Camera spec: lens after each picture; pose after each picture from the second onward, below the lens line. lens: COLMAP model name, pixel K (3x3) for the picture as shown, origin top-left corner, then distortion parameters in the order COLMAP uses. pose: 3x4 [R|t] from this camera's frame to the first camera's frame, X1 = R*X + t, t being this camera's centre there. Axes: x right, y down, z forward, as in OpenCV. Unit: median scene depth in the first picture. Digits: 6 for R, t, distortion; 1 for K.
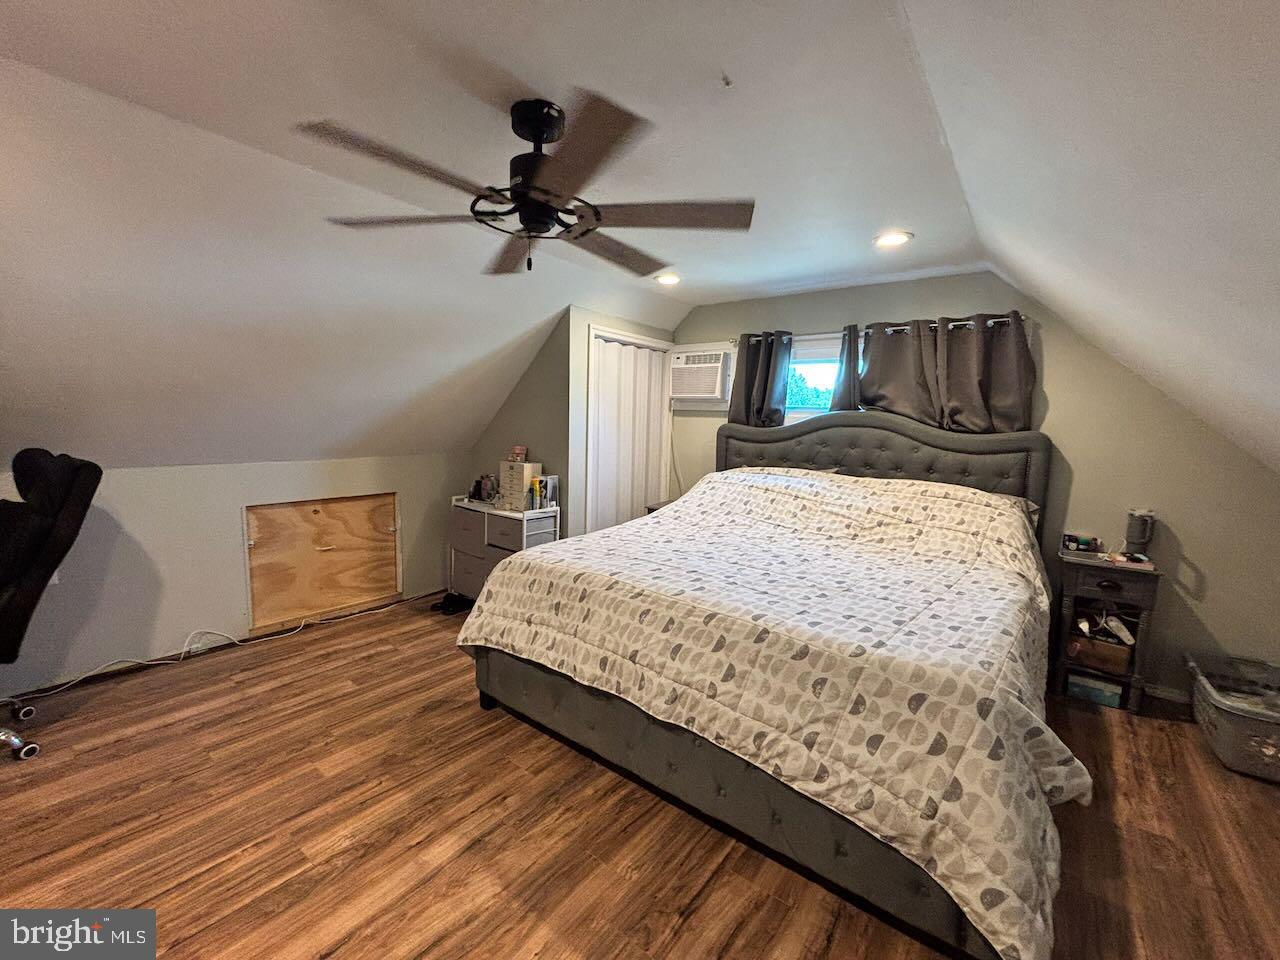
lens RADIAL K [[518.2, 0, 640.0], [0, 518.2, 480.0], [0, 0, 1]] dist [0.000063, -0.000567]
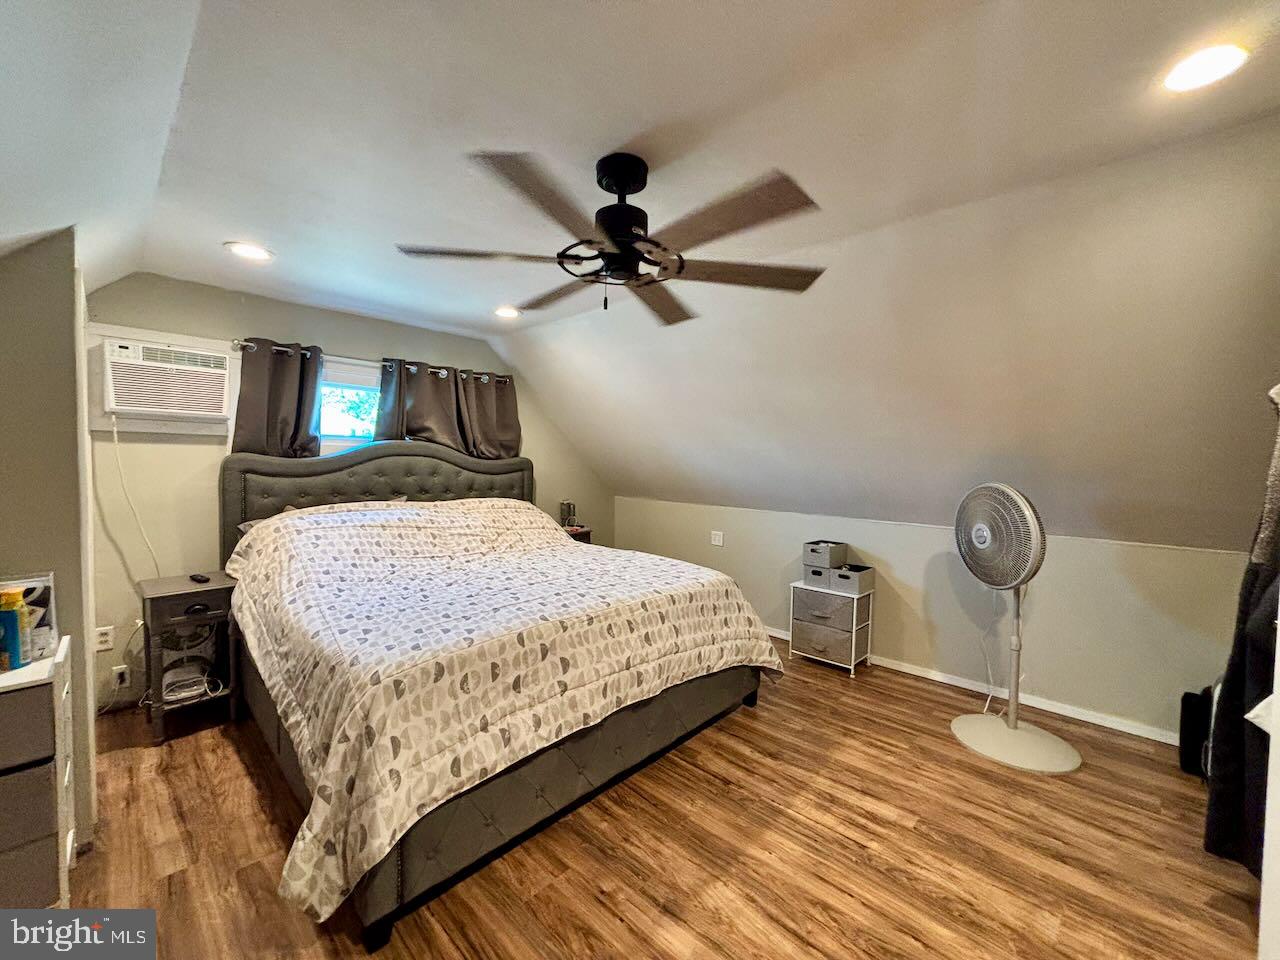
lens RADIAL K [[518.2, 0, 640.0], [0, 518.2, 480.0], [0, 0, 1]] dist [0.000063, -0.000567]
pose [[0.101302, -0.066041, 0.992661, -0.980008], [0.100702, 0.993350, 0.055810, -0.108959], [-0.989746, 0.094310, 0.107279, 0.709697]]
